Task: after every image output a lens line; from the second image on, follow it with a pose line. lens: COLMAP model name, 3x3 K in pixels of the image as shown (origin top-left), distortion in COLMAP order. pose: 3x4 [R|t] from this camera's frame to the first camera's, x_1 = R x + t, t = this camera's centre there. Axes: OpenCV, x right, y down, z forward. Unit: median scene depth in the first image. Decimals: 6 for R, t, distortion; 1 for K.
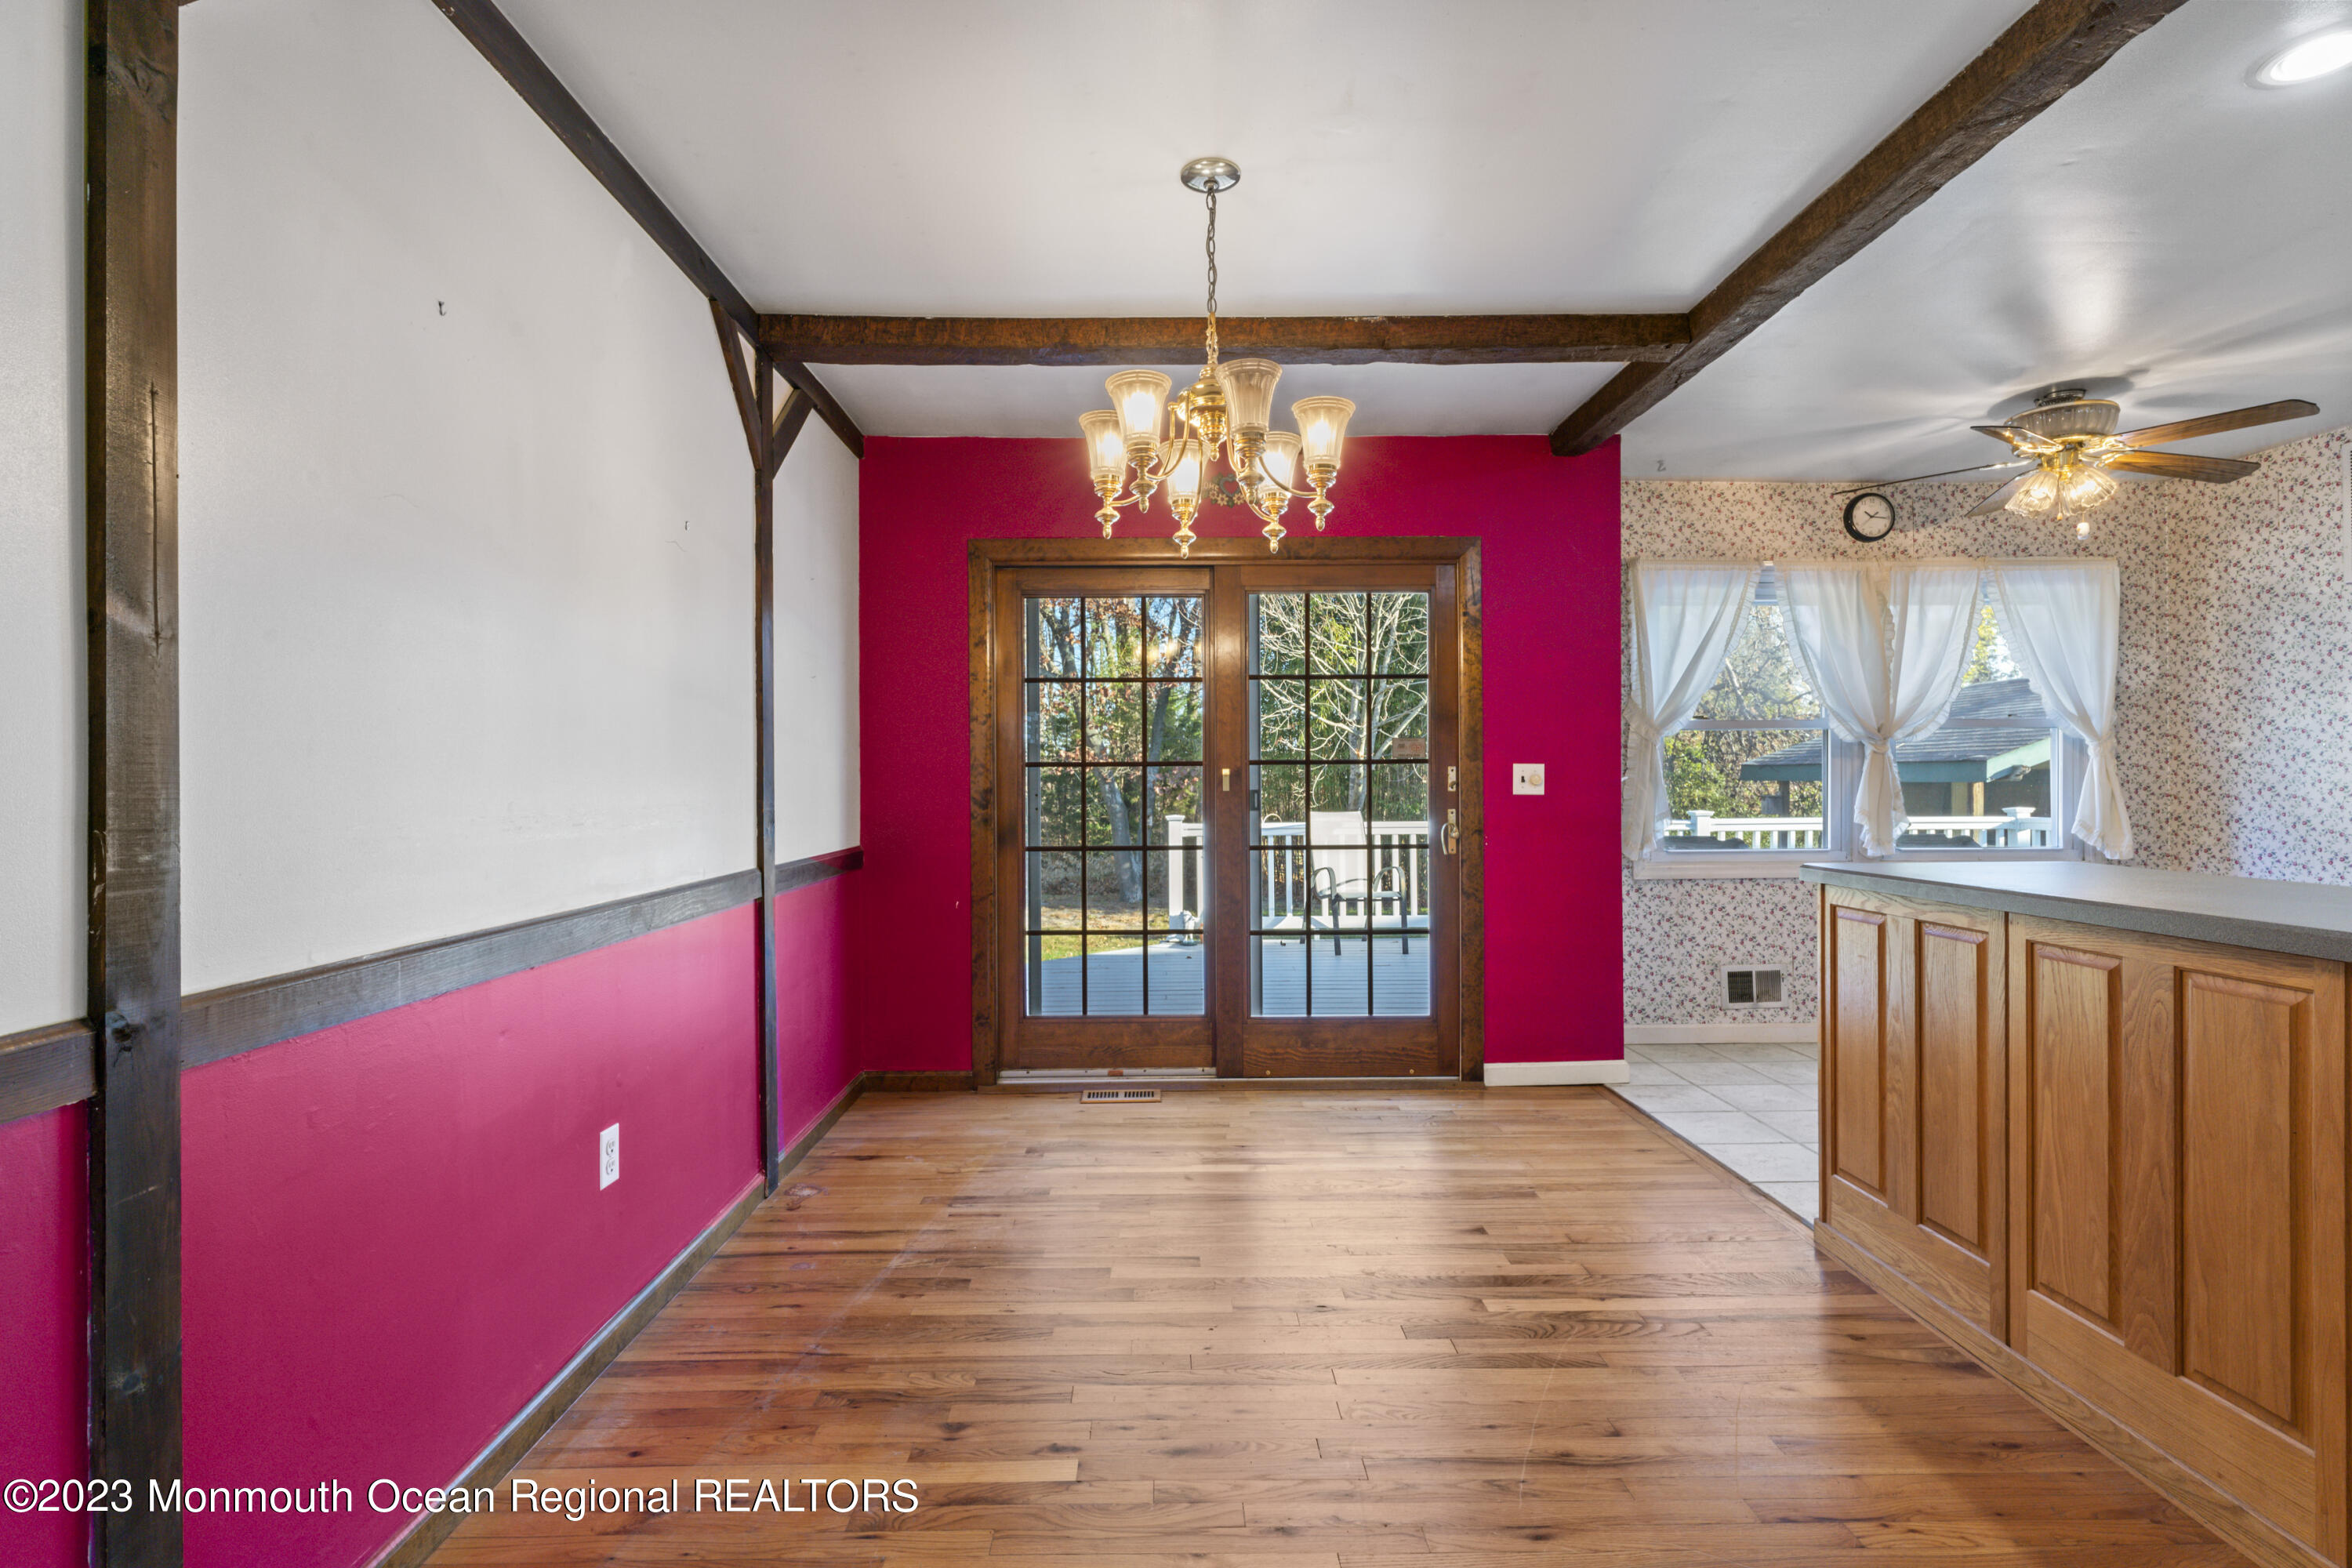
lens RADIAL K [[1119.4, 0, 1189.9], [0, 1119.4, 791.5], [0, 0, 1]] dist [-0.001312, 0.000565]
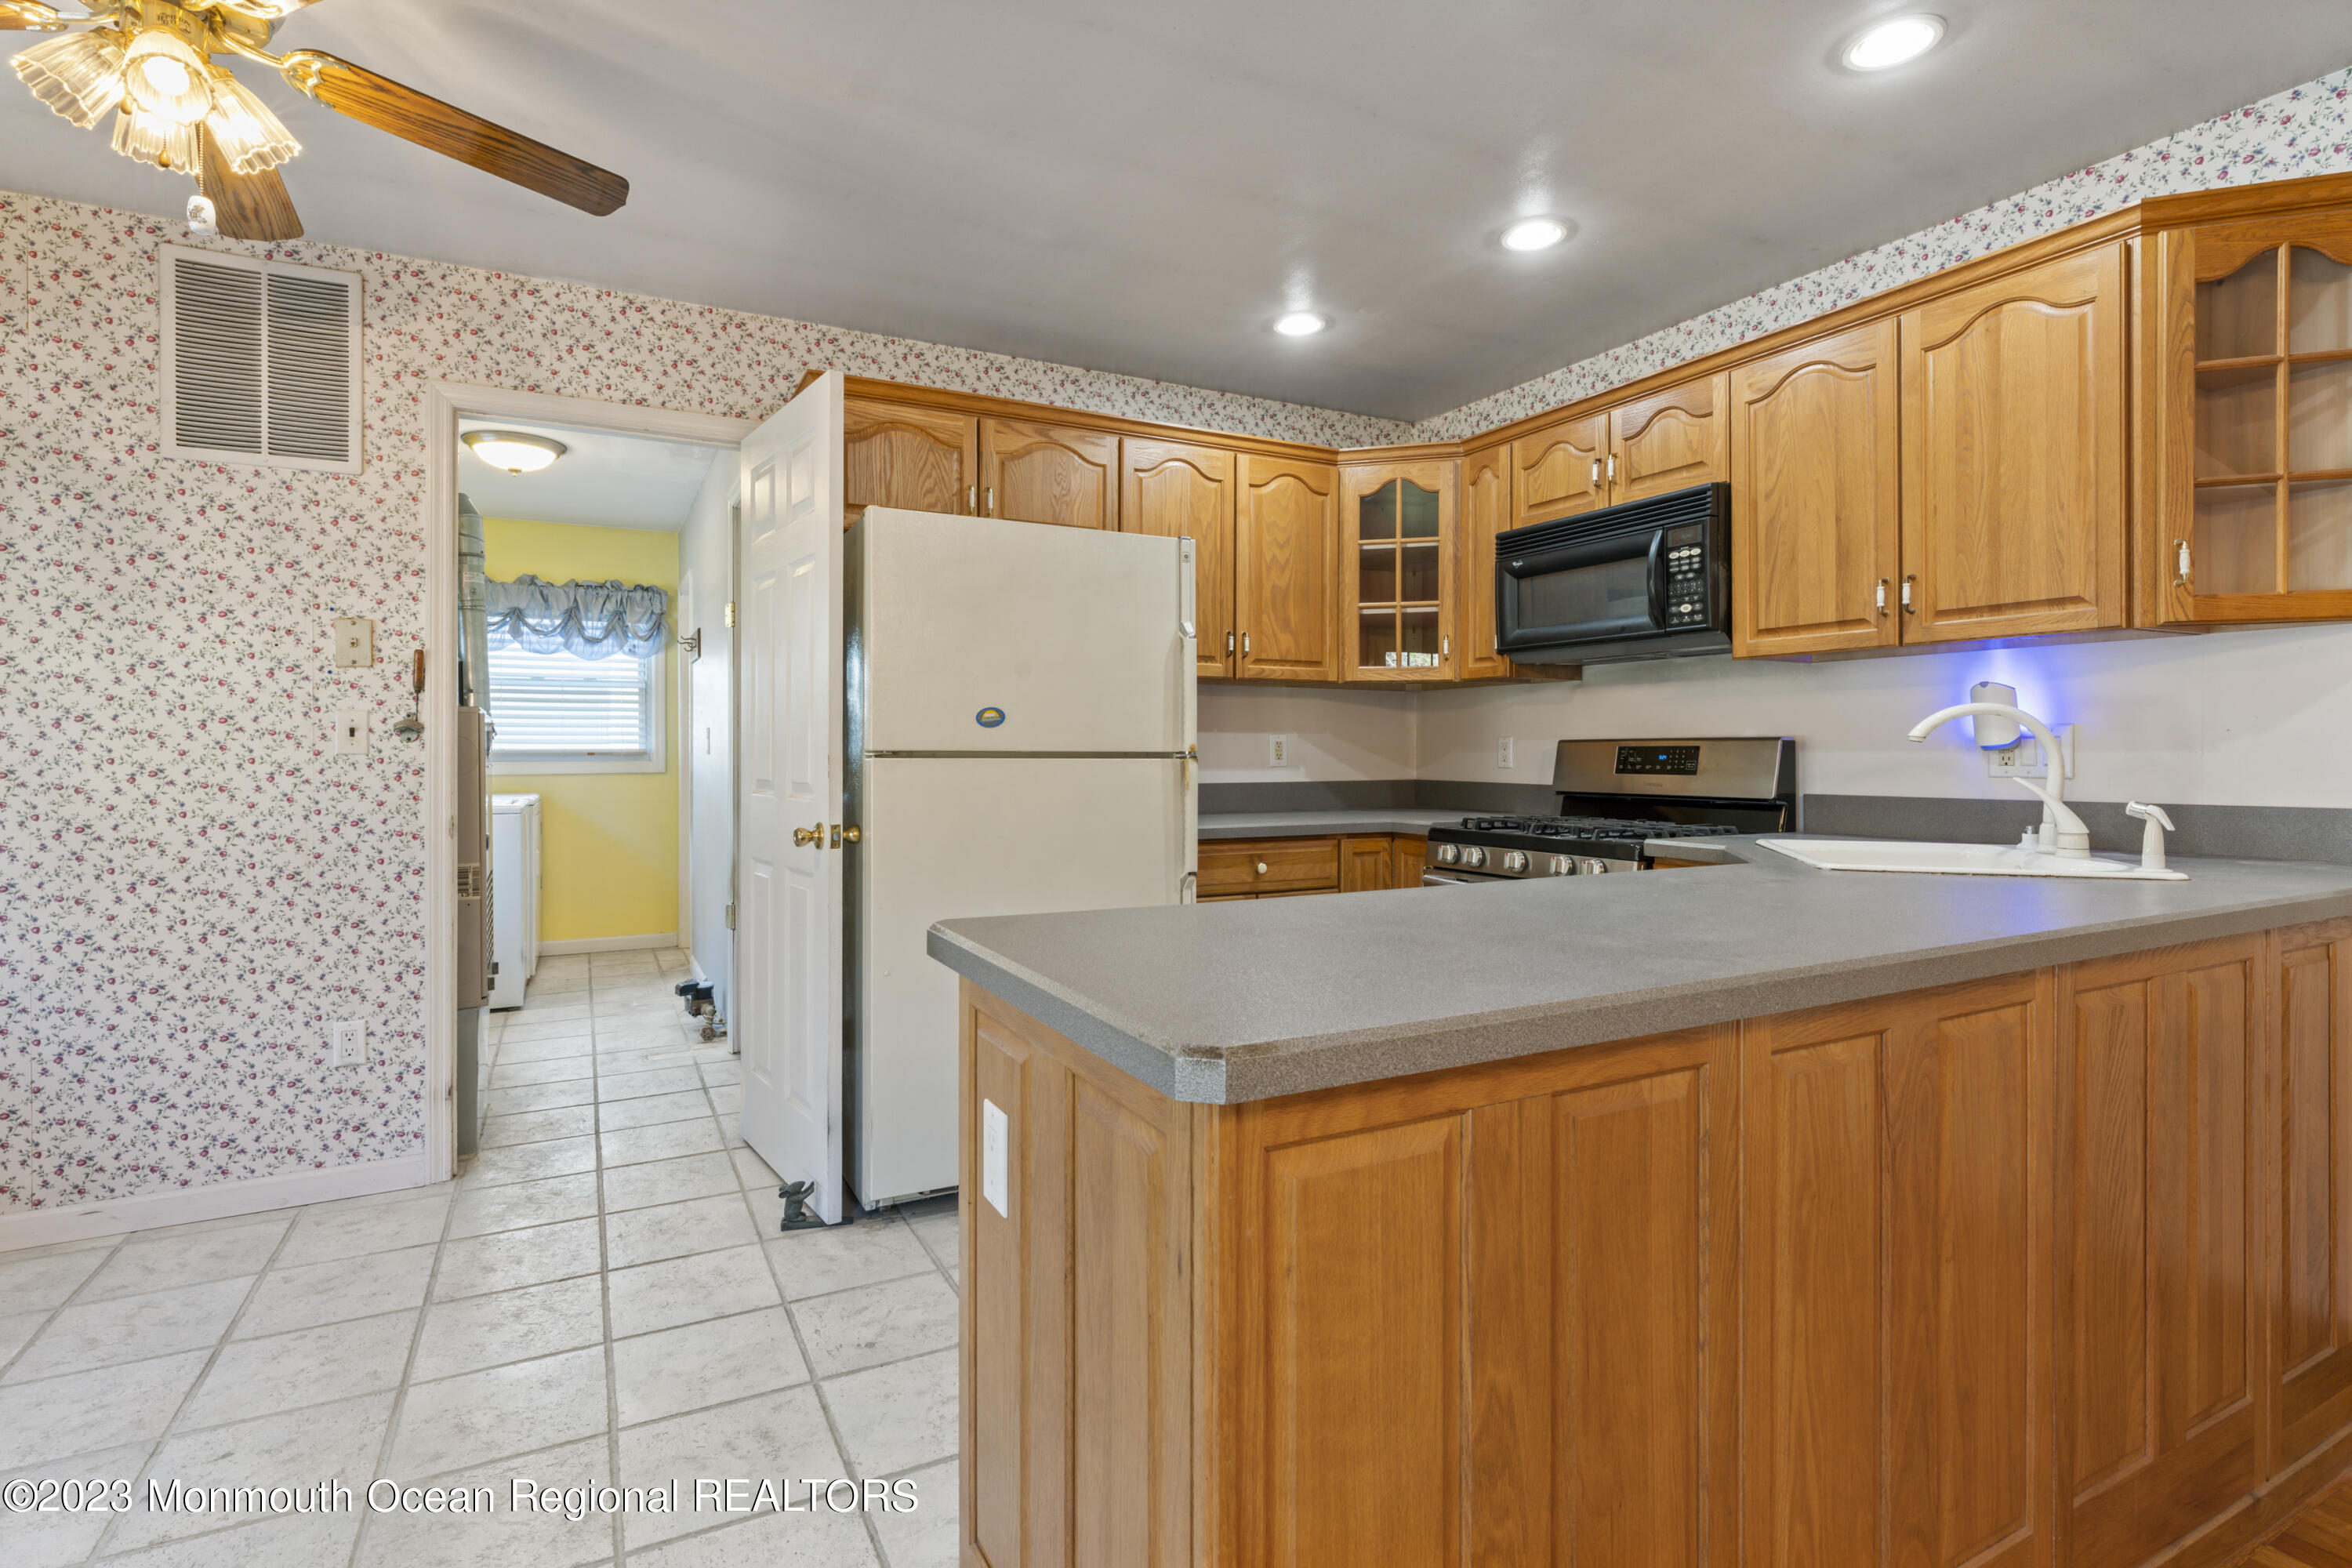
lens RADIAL K [[1119.4, 0, 1169.5], [0, 1119.4, 755.9], [0, 0, 1]] dist [-0.001312, 0.000565]
pose [[-0.432955, 0.003800, 0.901408, 0.199176], [0.009850, 0.999951, 0.000516, -0.007302], [-0.901362, 0.009102, -0.432971, 0.777745]]
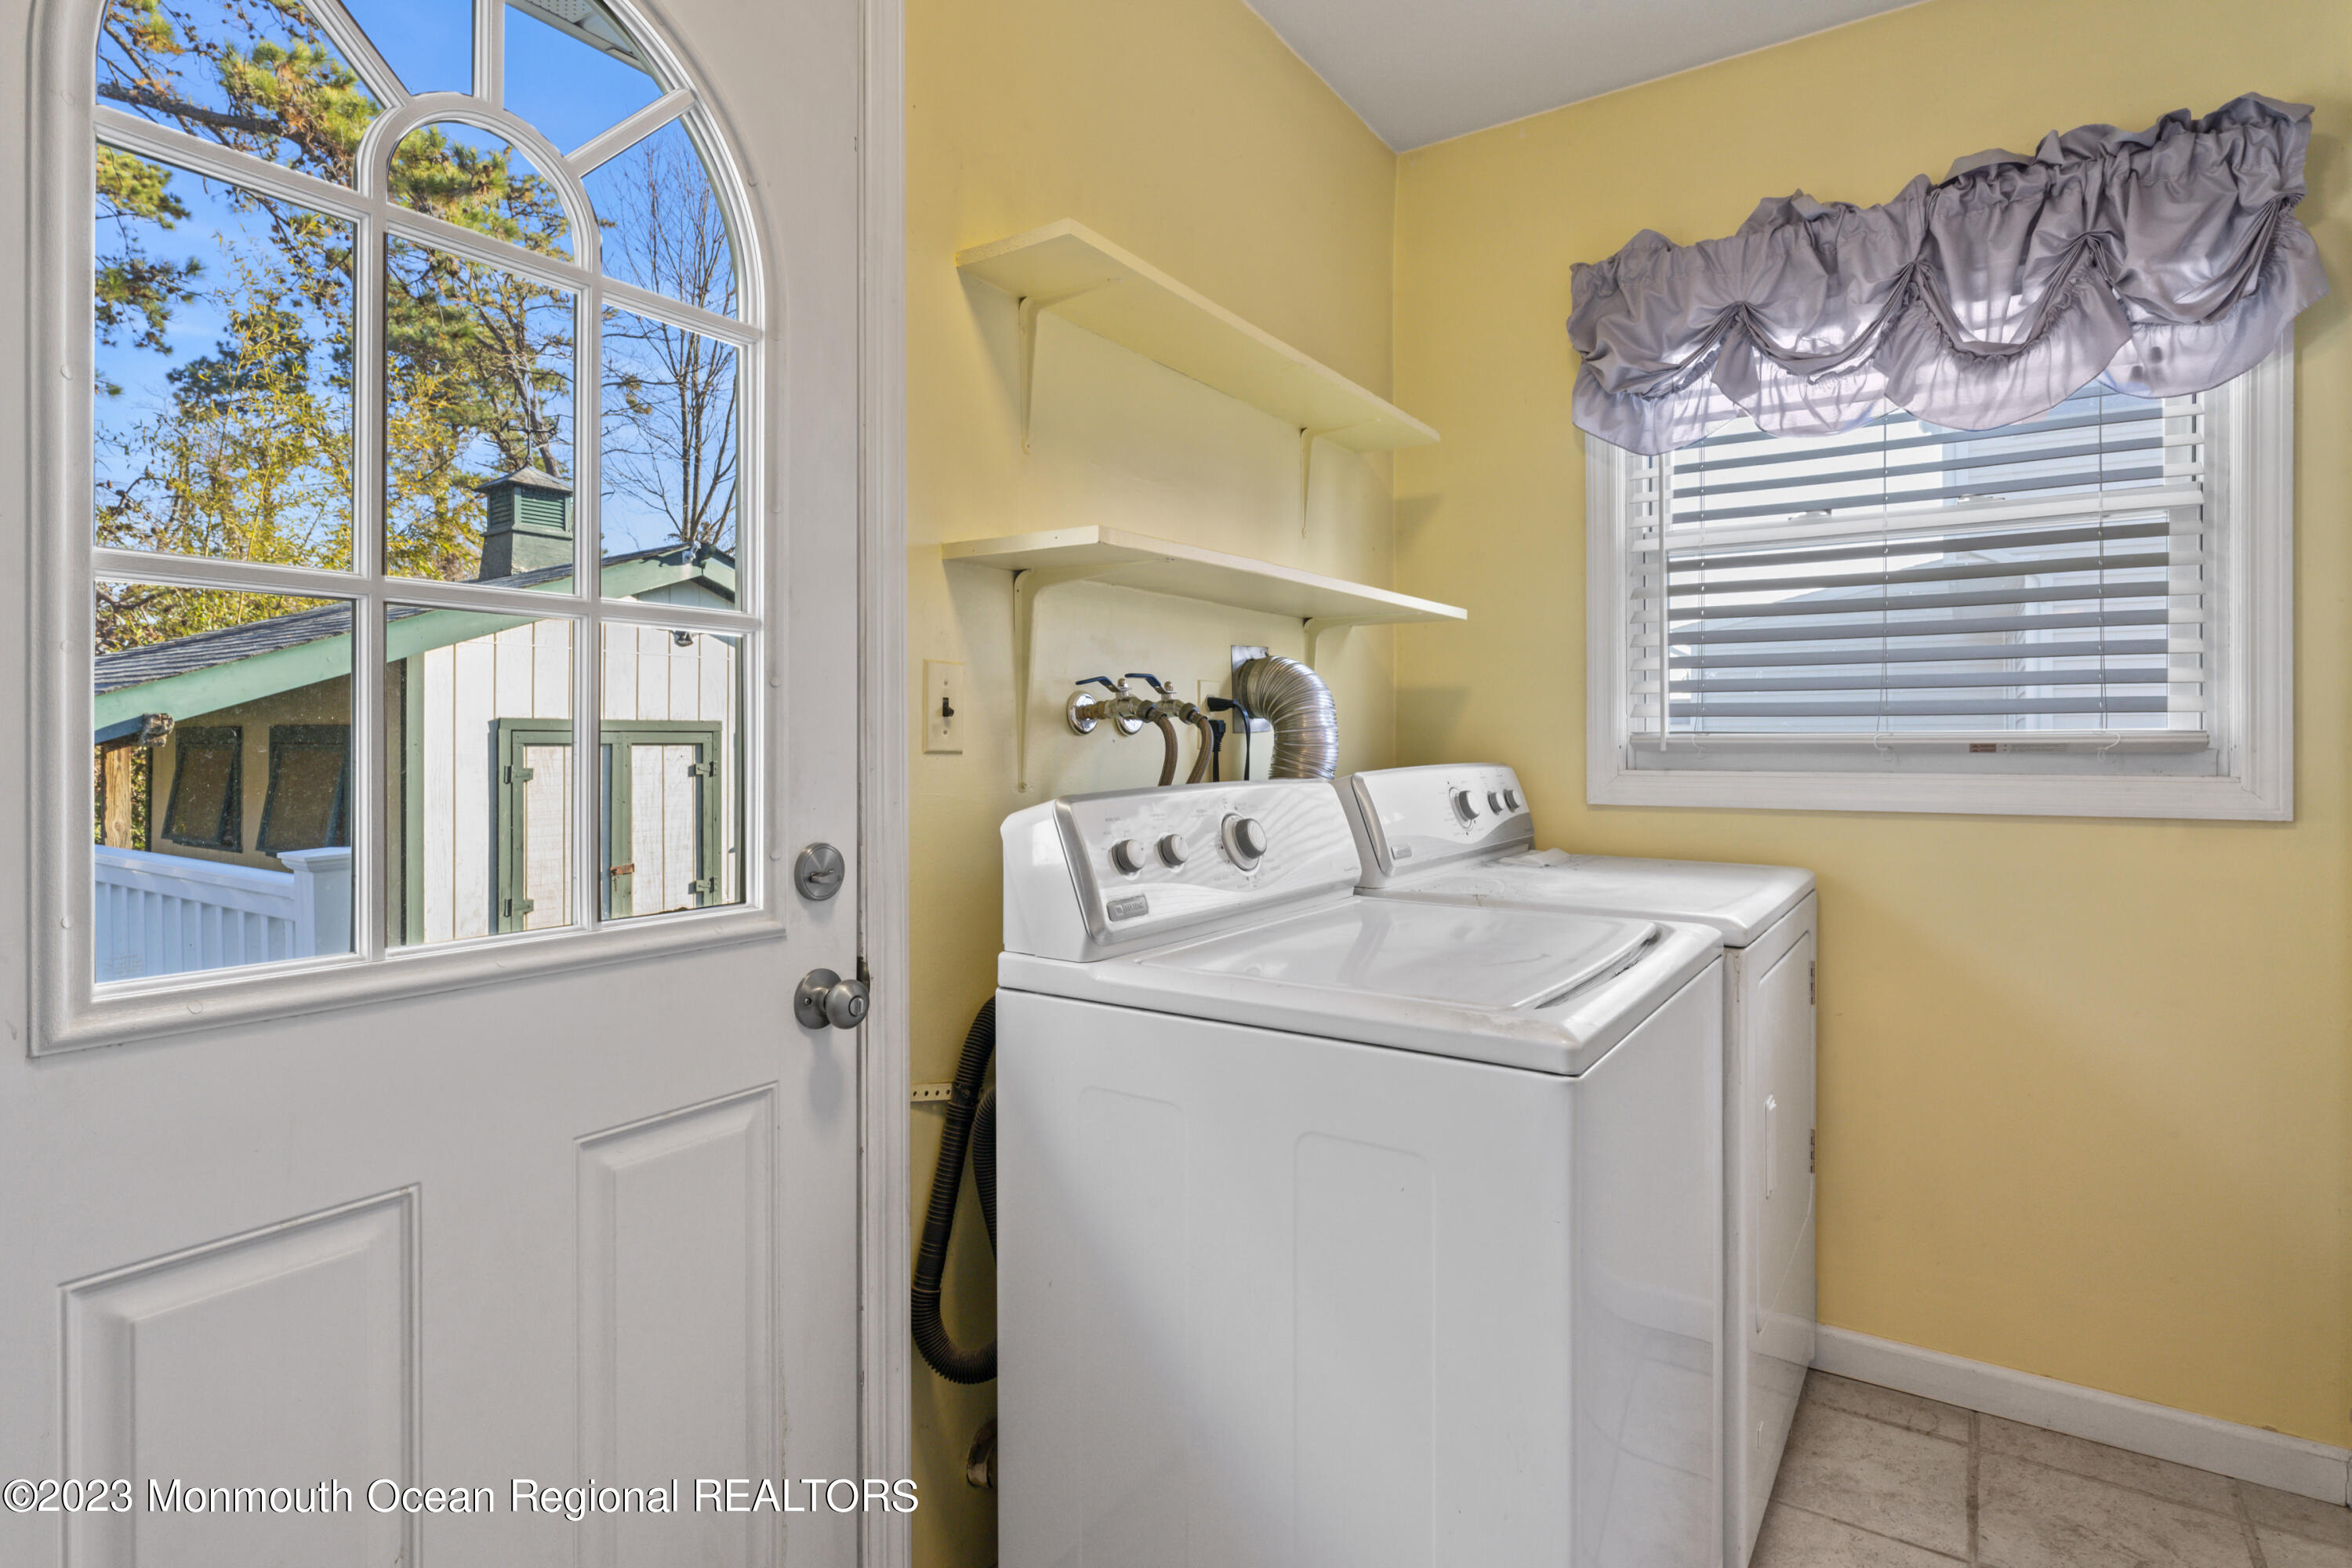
lens RADIAL K [[1185.4, 0, 1156.2], [0, 1185.4, 737.4], [0, 0, 1]] dist [-0.003669, 0.001633]
pose [[0.598529, 0.002523, 0.801097, 1.420768], [0.004882, 0.999965, -0.006797, -0.020762], [-0.801086, 0.007979, 0.598496, 0.812055]]
